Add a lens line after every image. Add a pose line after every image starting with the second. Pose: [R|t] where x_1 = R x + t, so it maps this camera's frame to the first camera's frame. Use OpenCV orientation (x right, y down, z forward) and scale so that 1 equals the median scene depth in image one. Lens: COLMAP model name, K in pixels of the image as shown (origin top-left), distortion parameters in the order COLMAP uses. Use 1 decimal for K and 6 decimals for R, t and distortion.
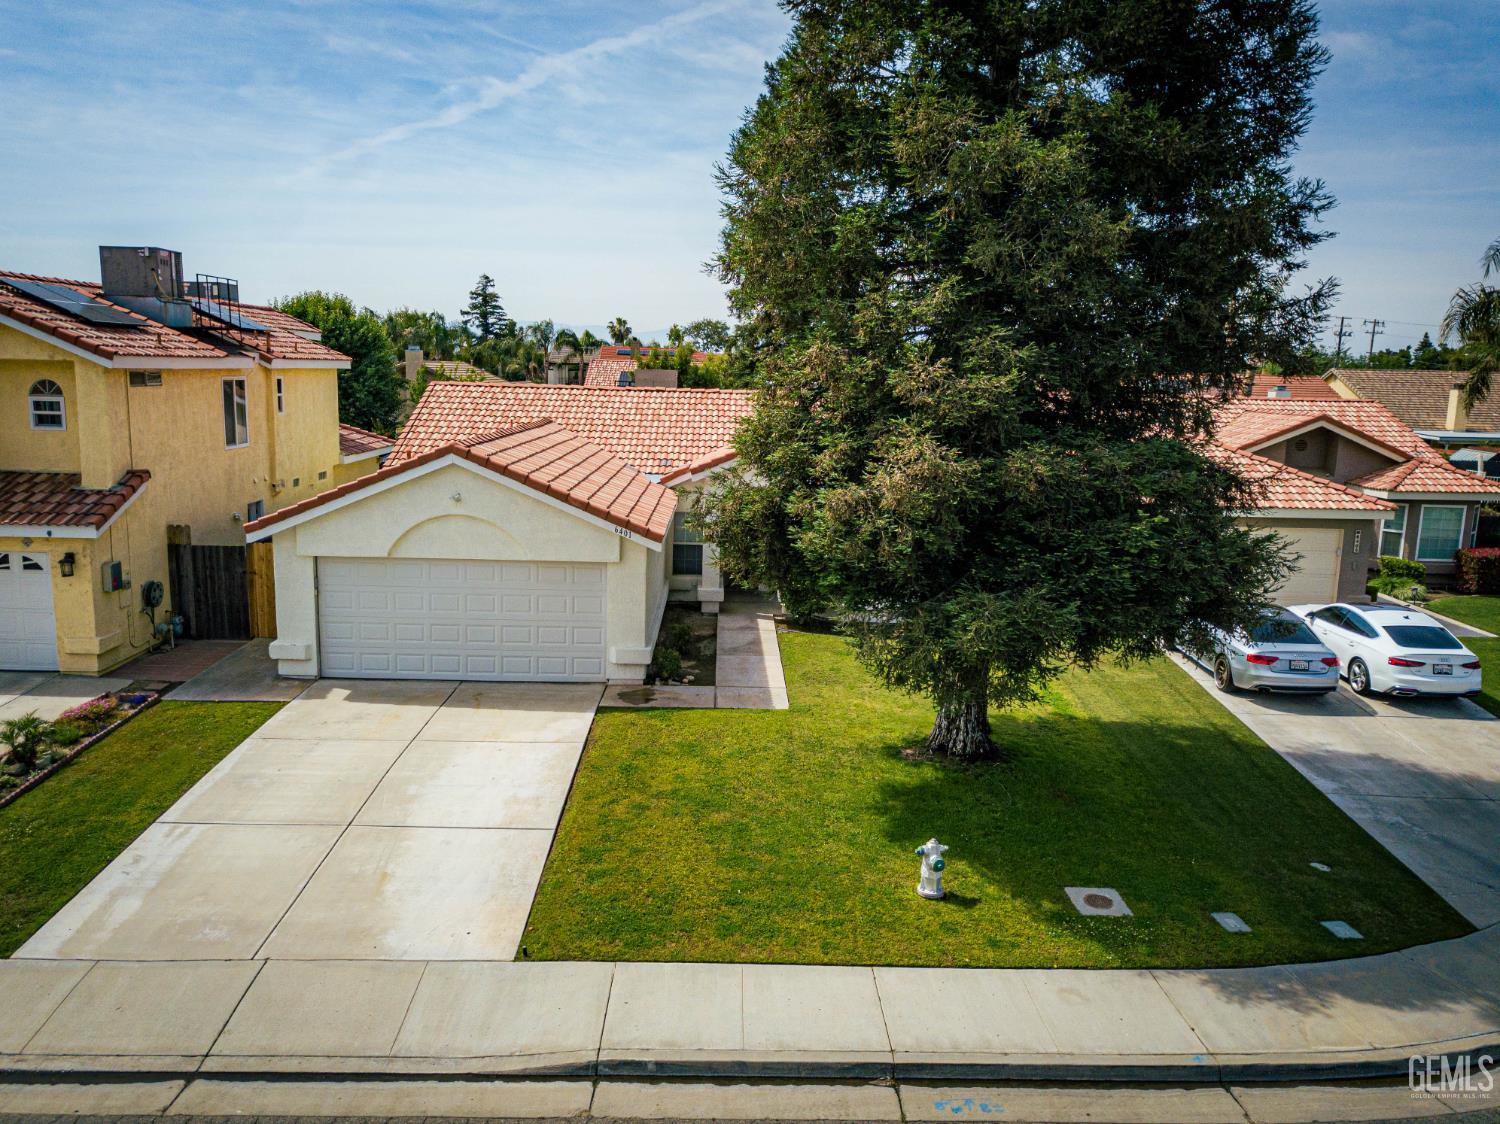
lens RADIAL K [[1125.8, 0, 750.0], [0, 1125.8, 562.0], [0, 0, 1]] dist [0.002953, 0.002822]
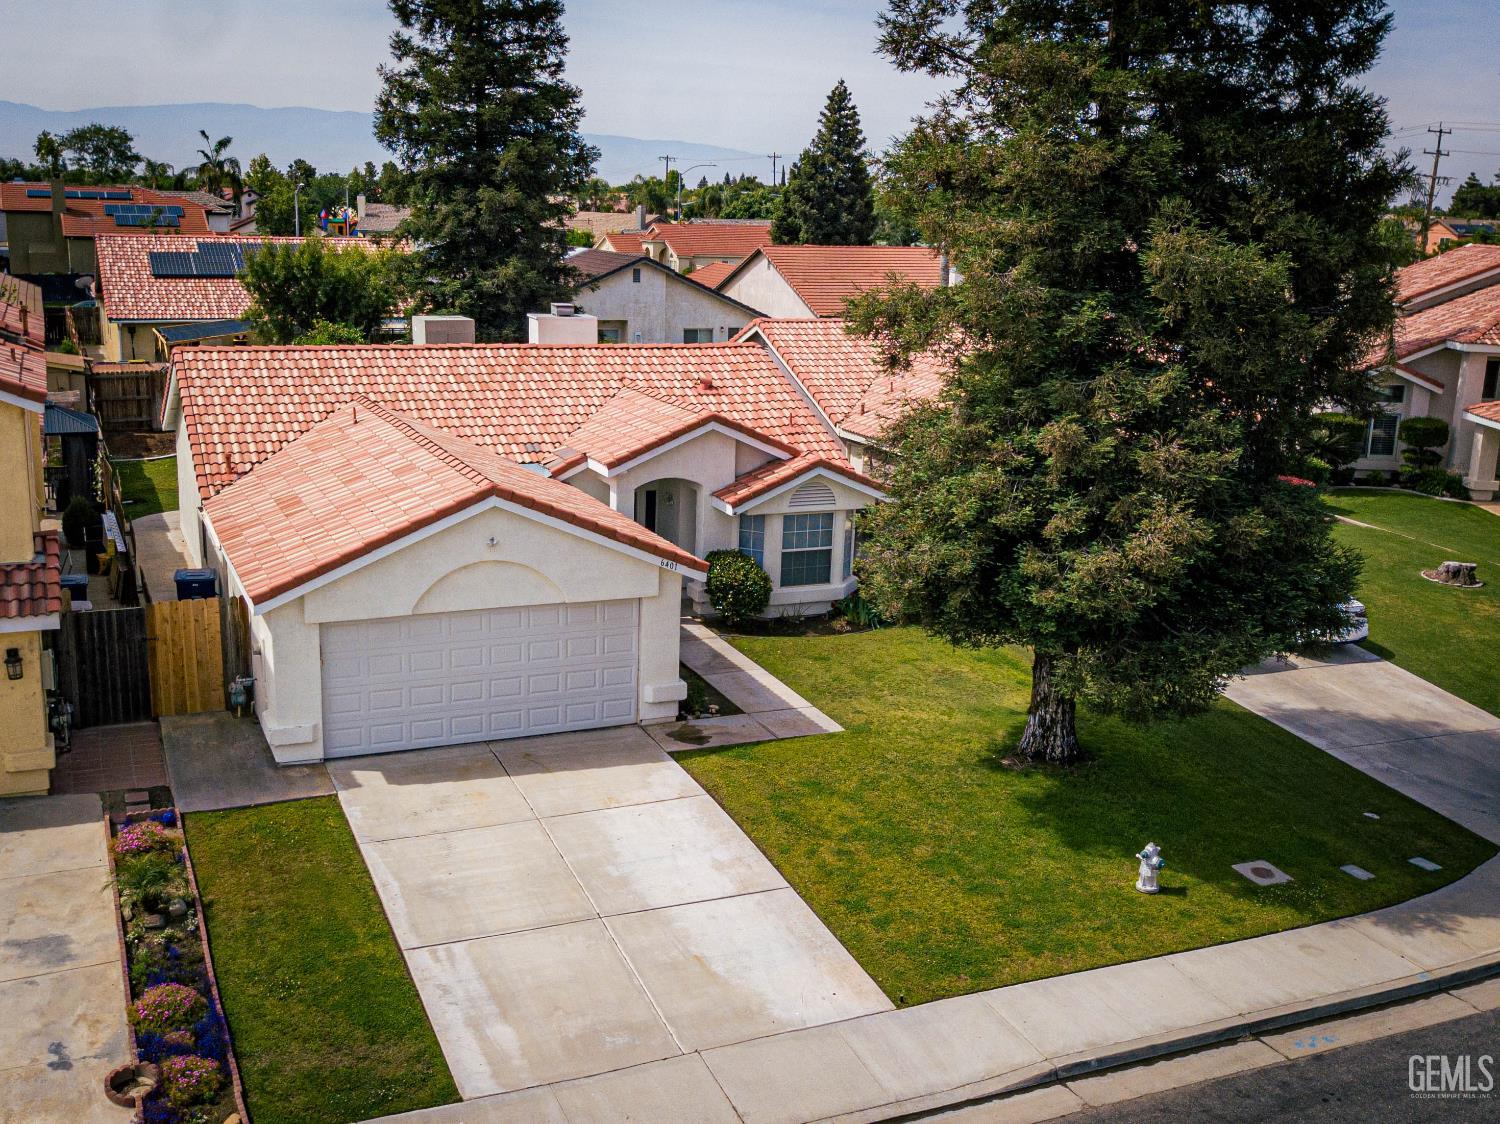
lens RADIAL K [[1538.6, 0, 700.8], [0, 1538.6, 561.8], [0, 0, 1]] dist [0.014592, -0.025682]
pose [[0.927538, -0.085534, 0.363809, -0.631273], [0.056229, 0.994316, 0.090415, -0.163272], [-0.369475, -0.063407, 0.927075, -0.218556]]
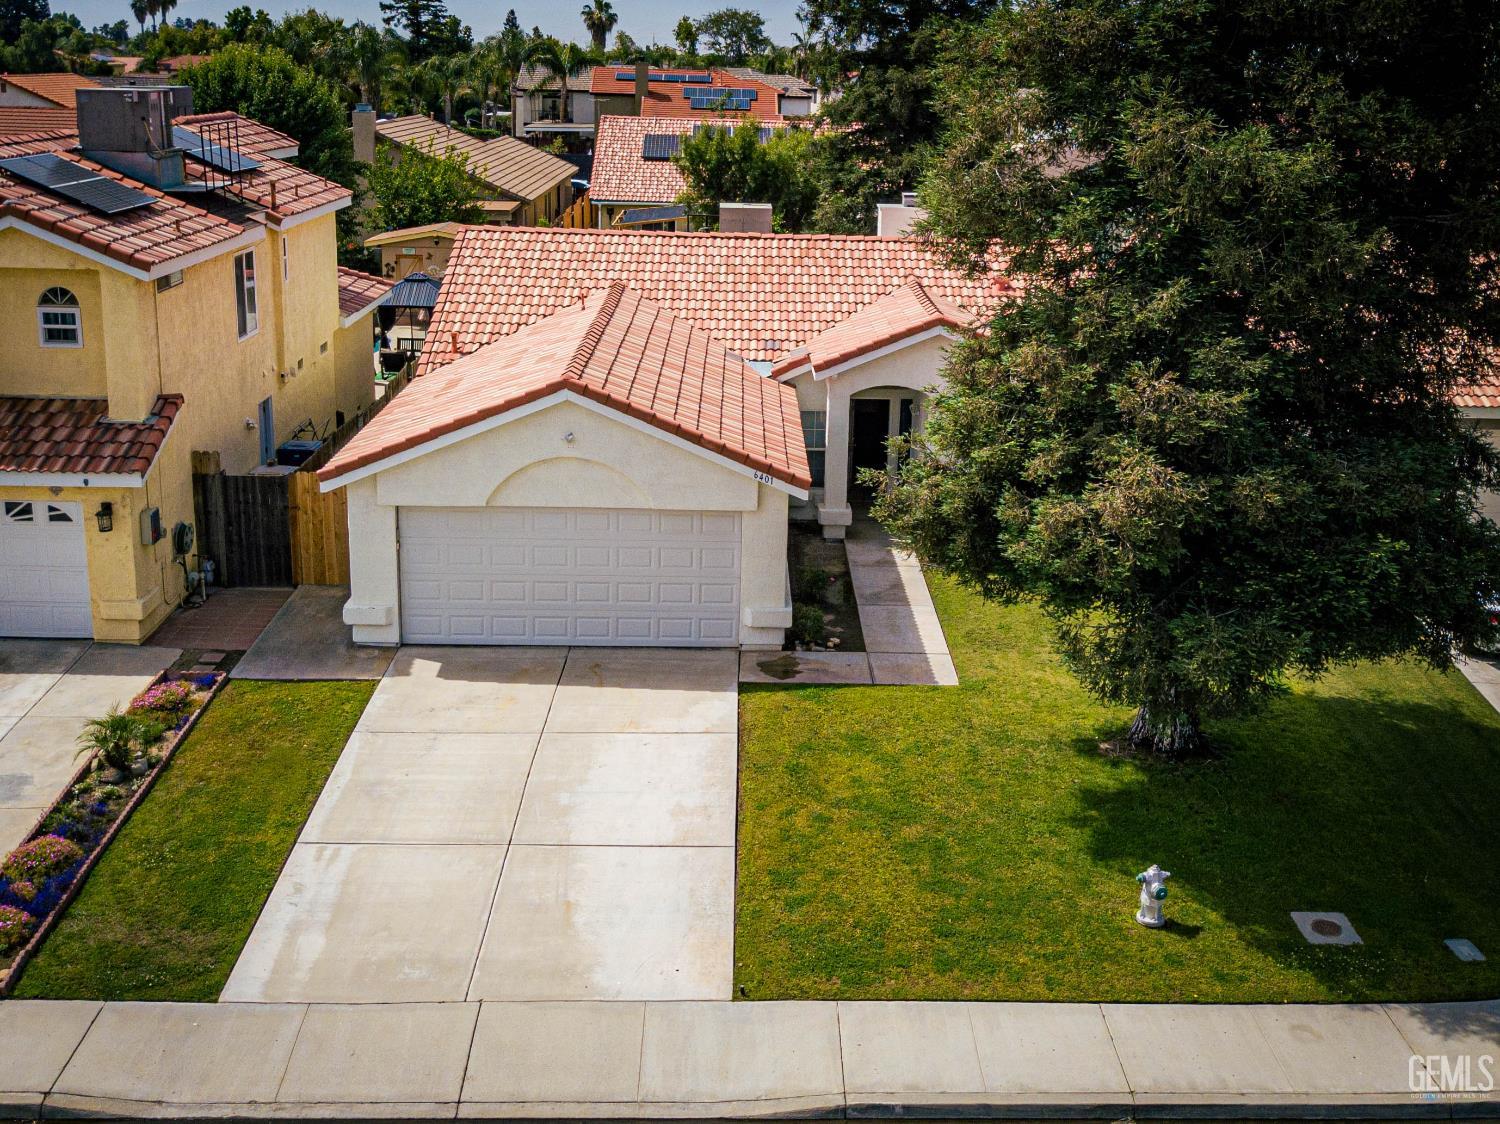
lens RADIAL K [[1639.4, 0, 798.8], [0, 1639.4, 443.2], [0, 0, 1]] dist [0.020186, -0.039715]
pose [[0.999897, -0.002912, 0.014063, -0.118809], [0.001995, 0.997894, 0.064829, -0.152386], [-0.014222, -0.064795, 0.997797, -0.269758]]
